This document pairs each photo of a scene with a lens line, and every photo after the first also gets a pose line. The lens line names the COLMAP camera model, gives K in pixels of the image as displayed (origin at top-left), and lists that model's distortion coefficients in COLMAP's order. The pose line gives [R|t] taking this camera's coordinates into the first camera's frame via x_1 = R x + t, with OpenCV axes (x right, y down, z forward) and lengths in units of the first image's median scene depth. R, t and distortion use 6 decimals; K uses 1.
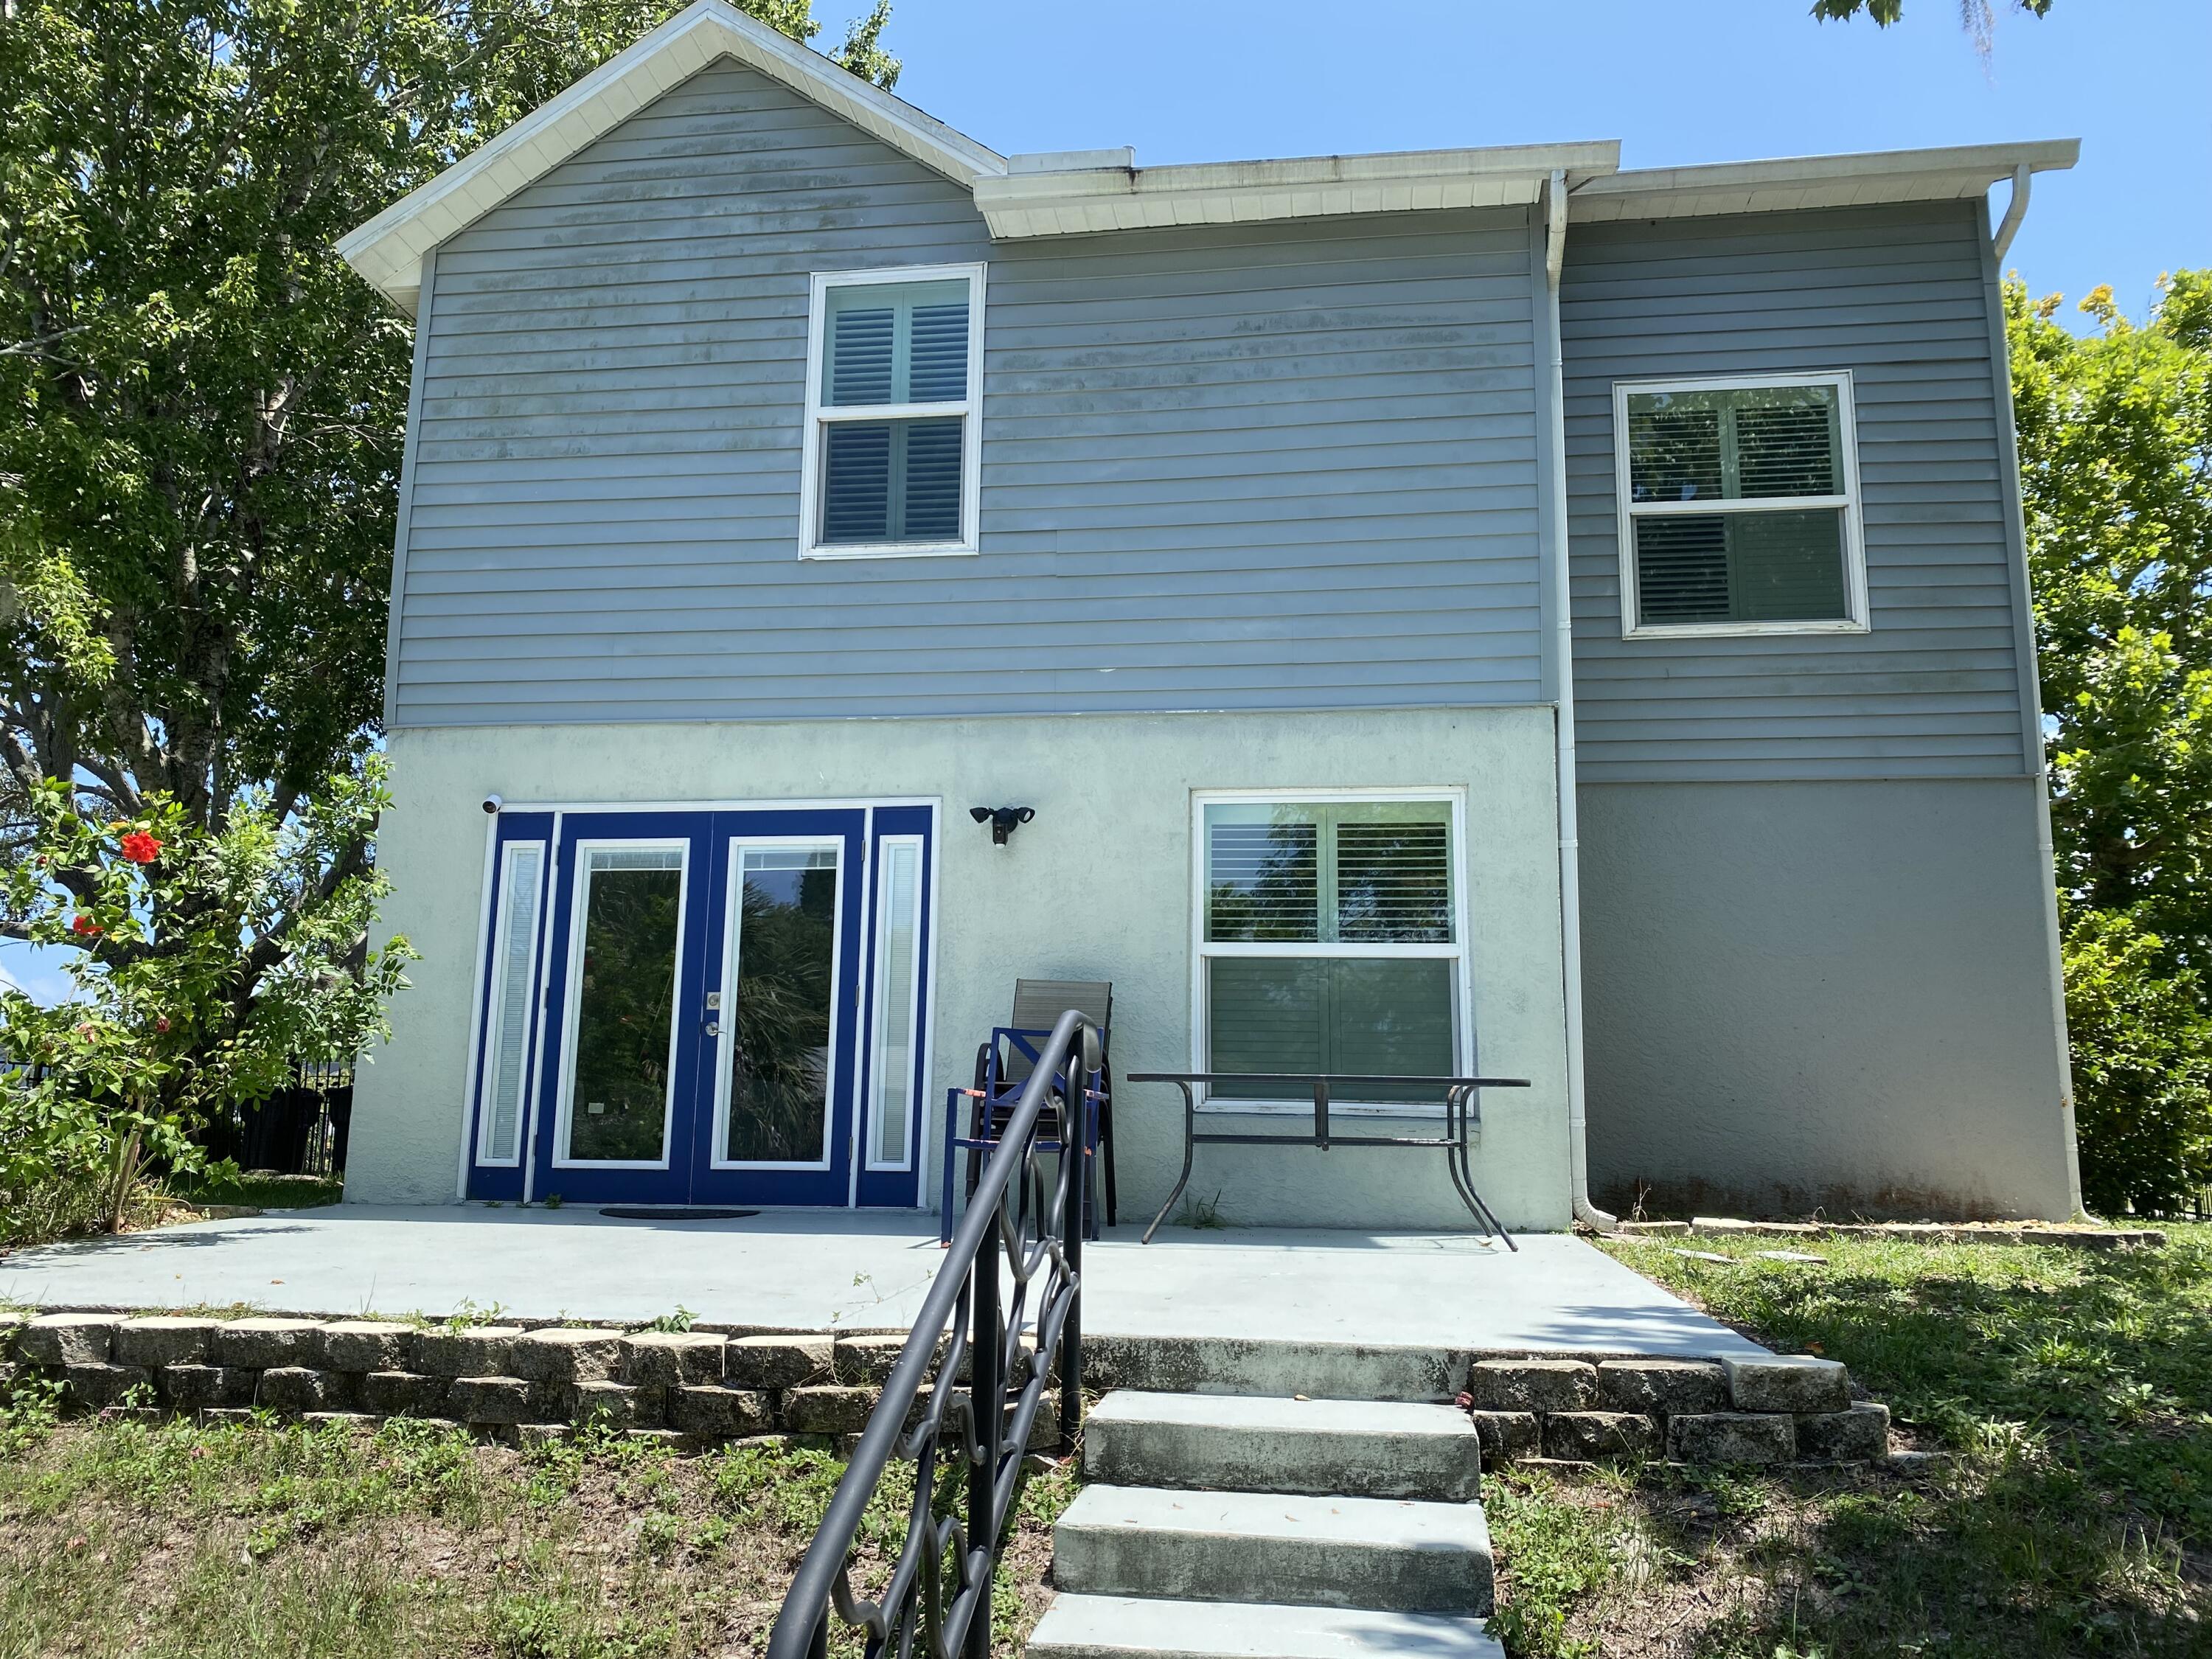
lens RADIAL K [[1680.6, 0, 1061.7], [0, 1680.6, 820.9], [0, 0, 1]] dist [0.009978, -0.002424]
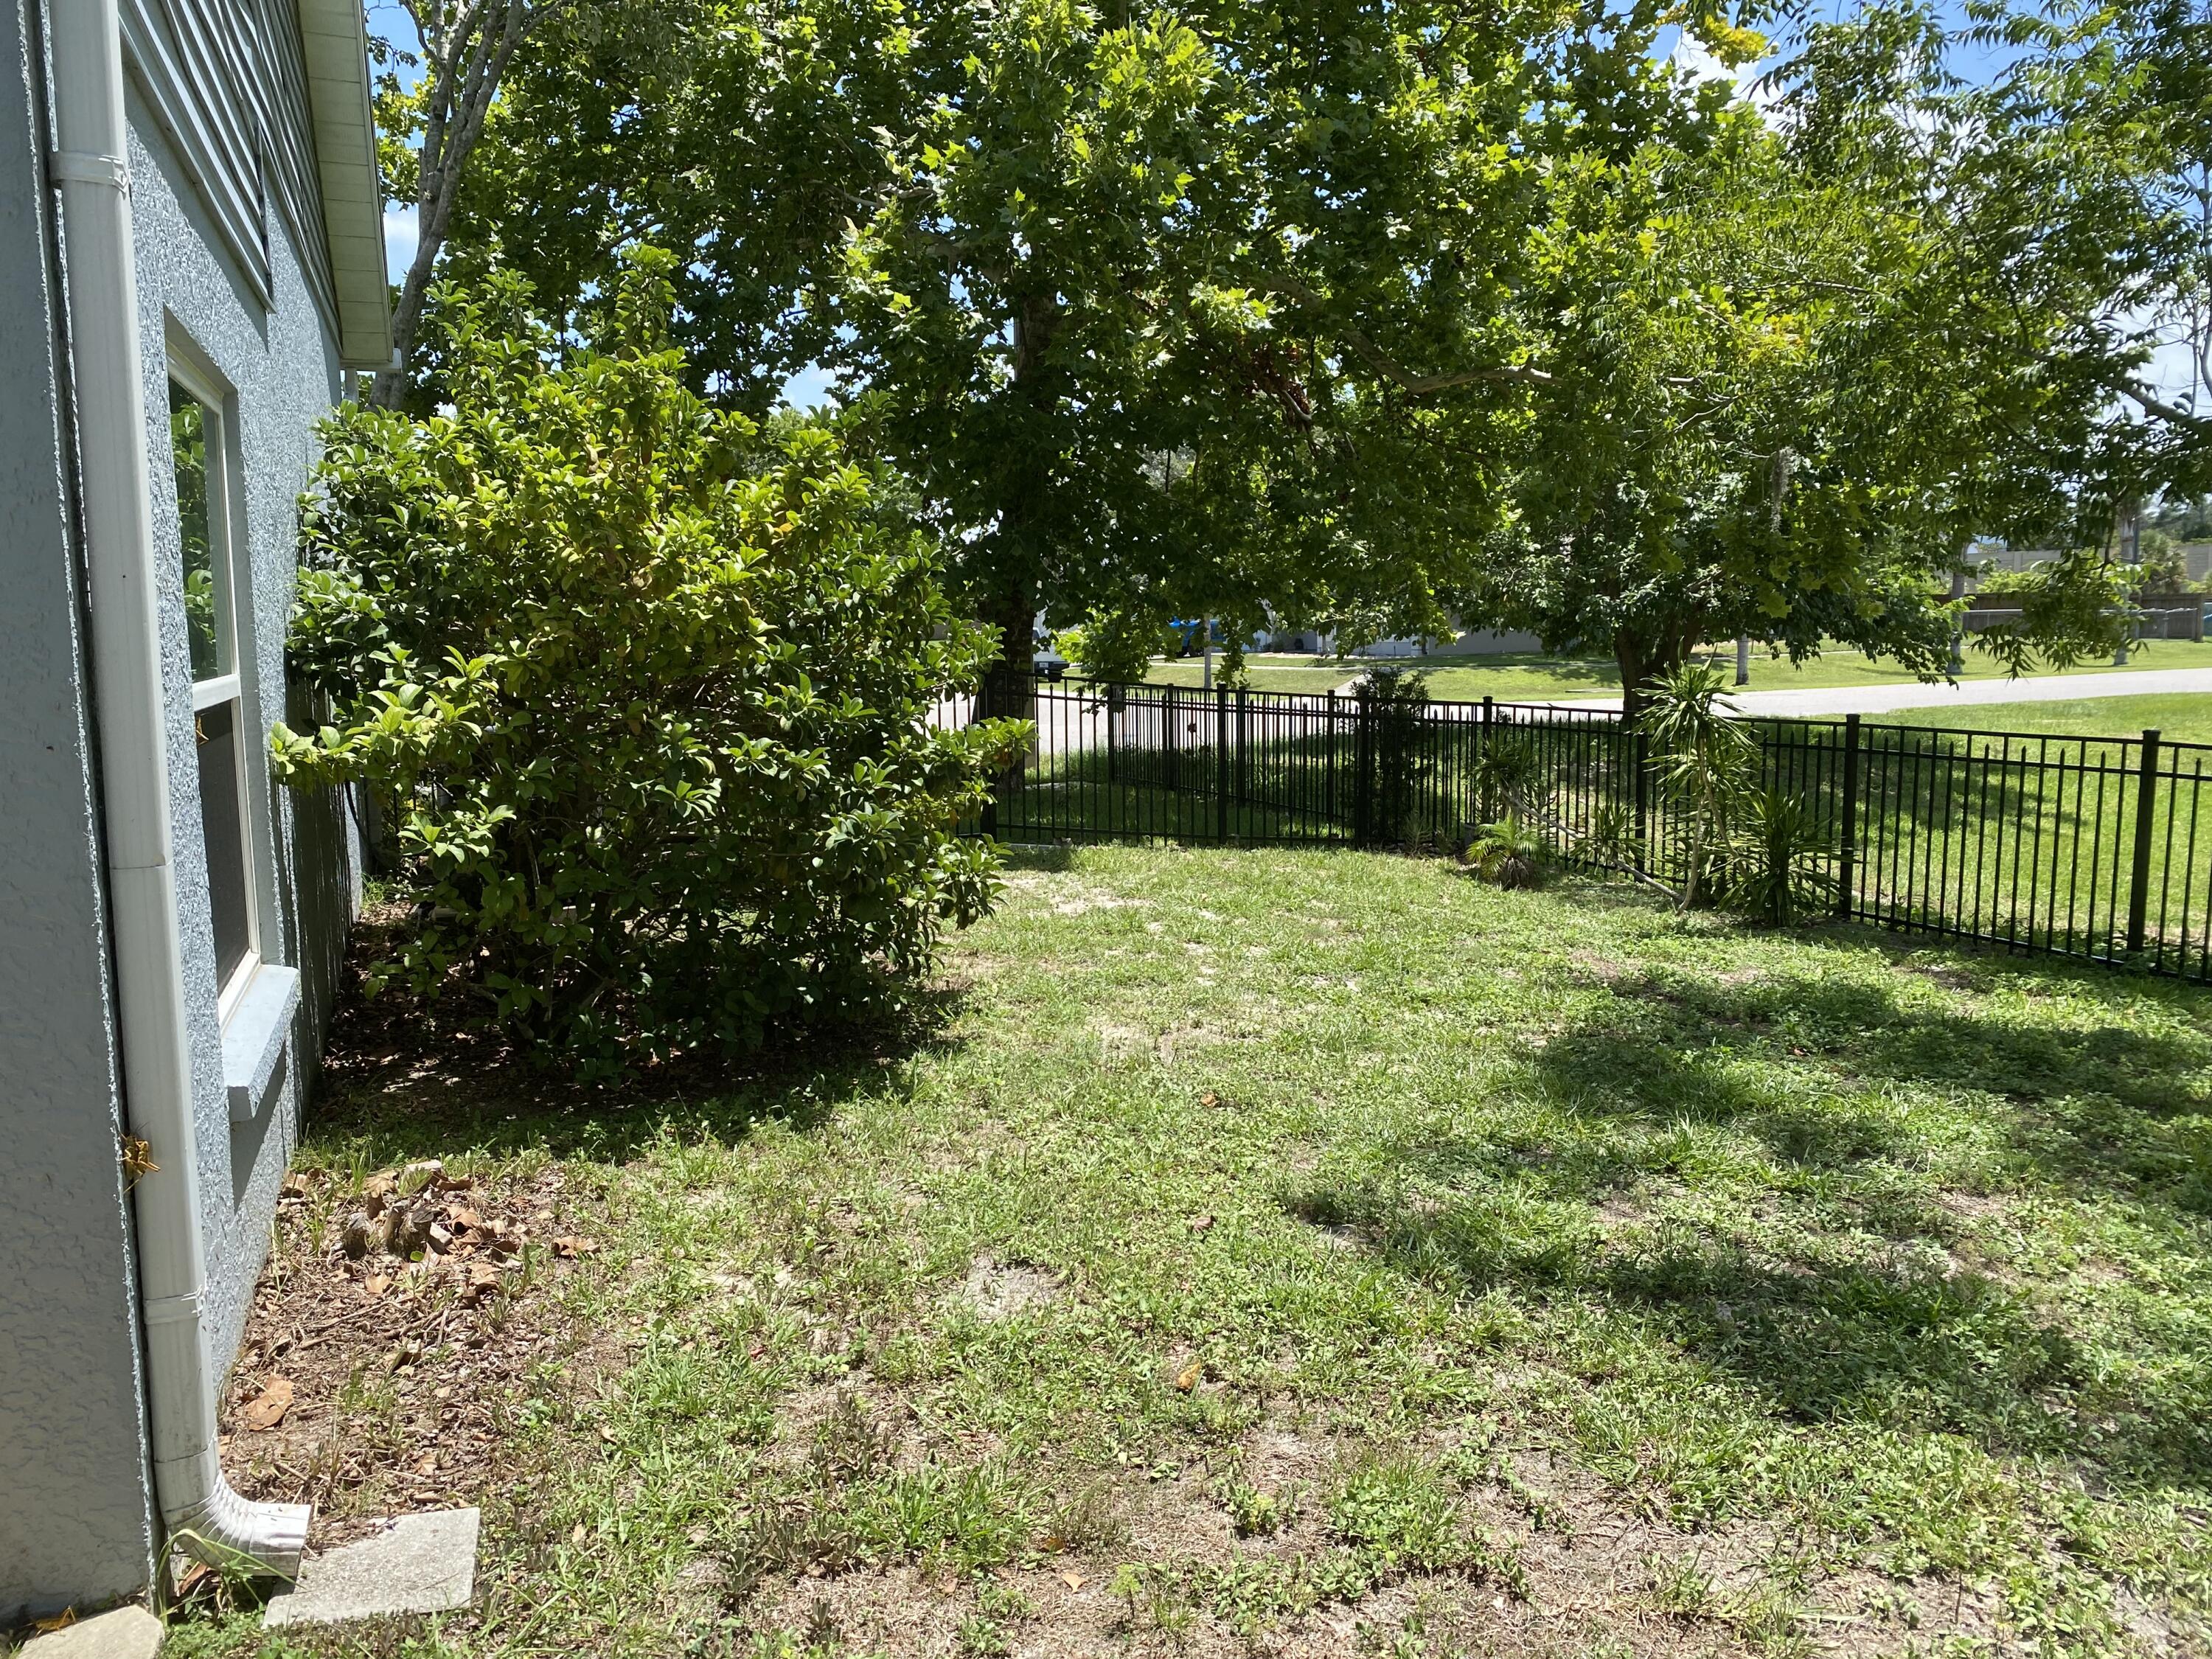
lens RADIAL K [[1680.6, 0, 1061.7], [0, 1680.6, 820.9], [0, 0, 1]] dist [0.009978, -0.002424]
pose [[0.869990, -0.089442, 0.484888, 0.308412], [-0.064153, 0.954517, 0.291174, 0.015540], [-0.488877, -0.284426, 0.824682, 0.378057]]
